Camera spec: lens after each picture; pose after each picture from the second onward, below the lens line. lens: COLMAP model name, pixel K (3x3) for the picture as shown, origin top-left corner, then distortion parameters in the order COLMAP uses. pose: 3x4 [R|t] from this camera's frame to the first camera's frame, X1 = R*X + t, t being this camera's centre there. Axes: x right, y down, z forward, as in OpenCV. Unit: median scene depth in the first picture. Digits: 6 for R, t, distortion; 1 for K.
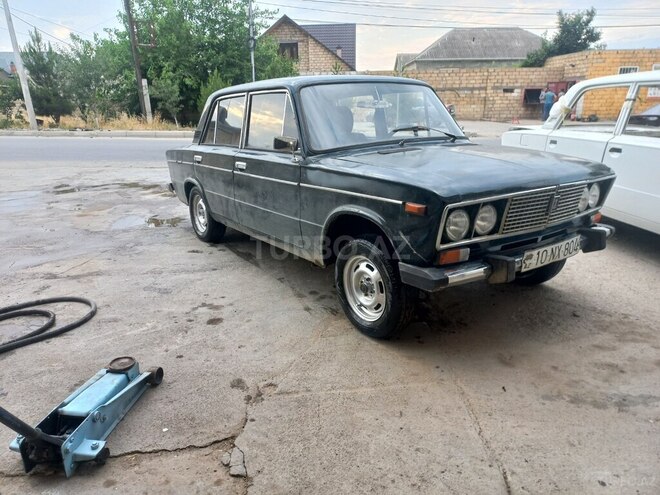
lens RADIAL K [[472.1, 0, 322.8], [0, 472.1, 237.9], [0, 0, 1]] dist [0.048021, -0.023089]
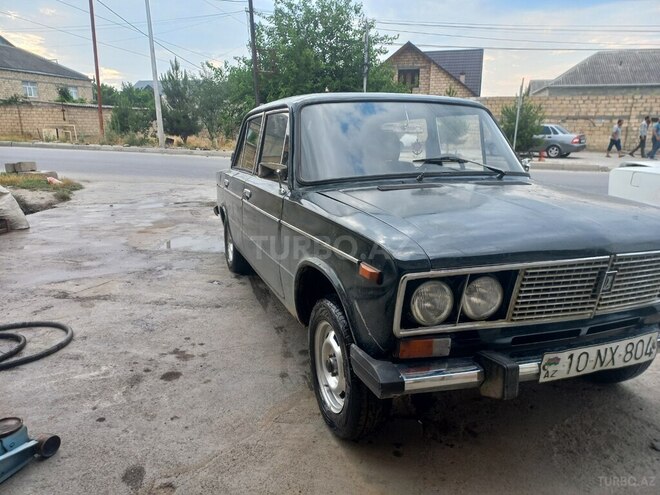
lens RADIAL K [[472.1, 0, 327.5], [0, 472.1, 238.4], [0, 0, 1]] dist [0.048021, -0.023089]
pose [[0.969484, 0.079459, -0.231922, 0.172412], [-0.090846, 0.995108, -0.038822, -0.047069], [0.227702, 0.058707, 0.971959, 0.178637]]
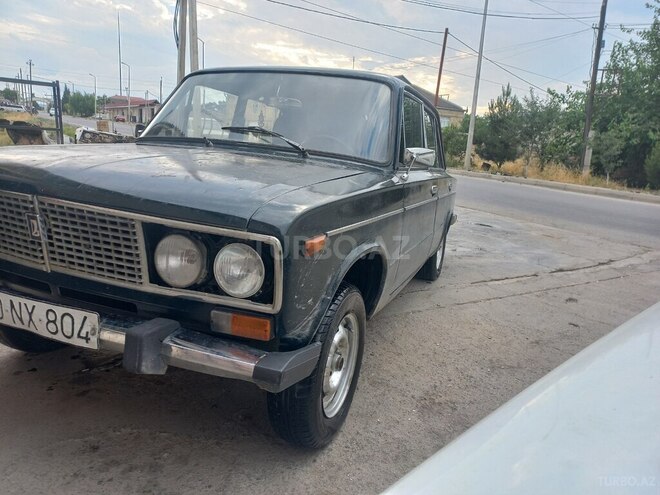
lens RADIAL K [[472.1, 0, 330.9], [0, 472.1, 237.1], [0, 0, 1]] dist [0.048021, -0.023089]
pose [[0.550476, 0.224483, -0.804104, 0.734796], [-0.316864, 0.947279, 0.047533, -0.128486], [0.772381, 0.228626, 0.592585, 0.609395]]
